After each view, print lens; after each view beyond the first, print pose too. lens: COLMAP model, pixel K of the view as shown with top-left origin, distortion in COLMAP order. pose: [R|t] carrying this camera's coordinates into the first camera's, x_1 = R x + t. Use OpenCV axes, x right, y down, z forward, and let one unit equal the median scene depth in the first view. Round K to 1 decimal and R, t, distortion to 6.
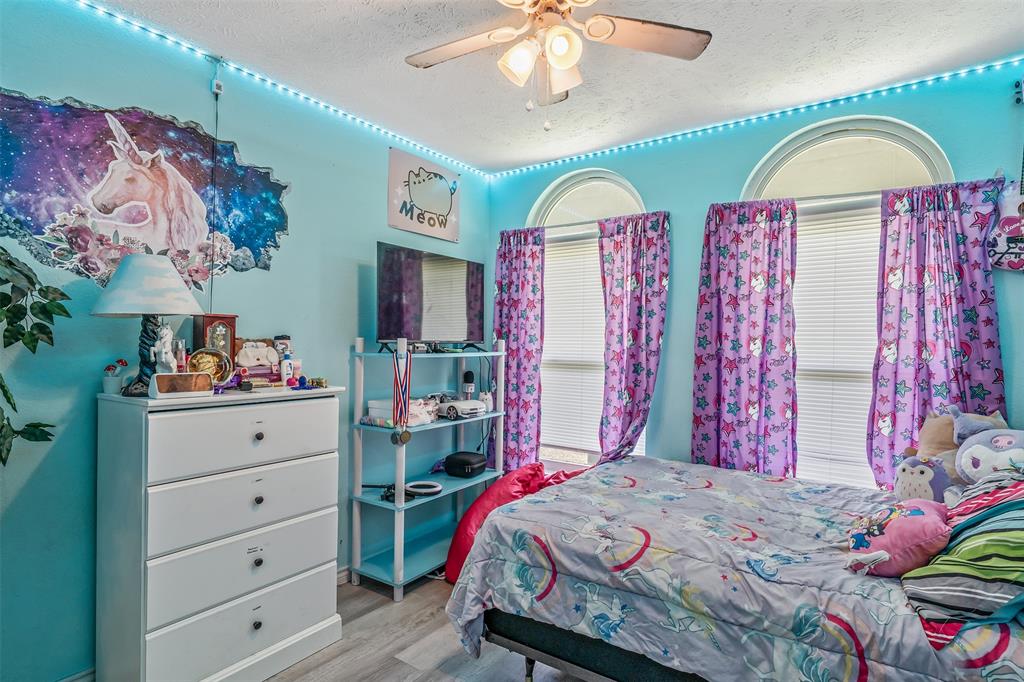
lens RADIAL K [[530.2, 0, 507.6], [0, 530.2, 353.2], [0, 0, 1]] dist [0.003921, -0.000089]
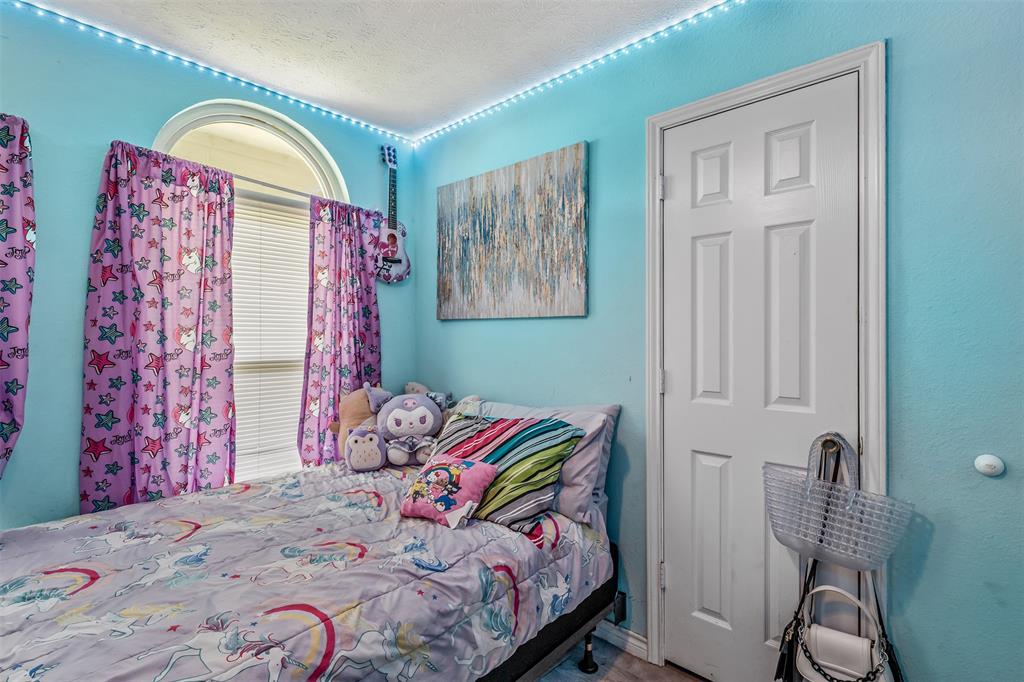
lens RADIAL K [[484.3, 0, 512.0], [0, 484.3, 341.0], [0, 0, 1]] dist [0.004927, 0.001051]
pose [[0.115082, -0.019094, 0.993172, -0.255715], [0.022831, 0.999602, 0.016572, -0.011696], [-0.993094, 0.020768, 0.115473, 0.487562]]
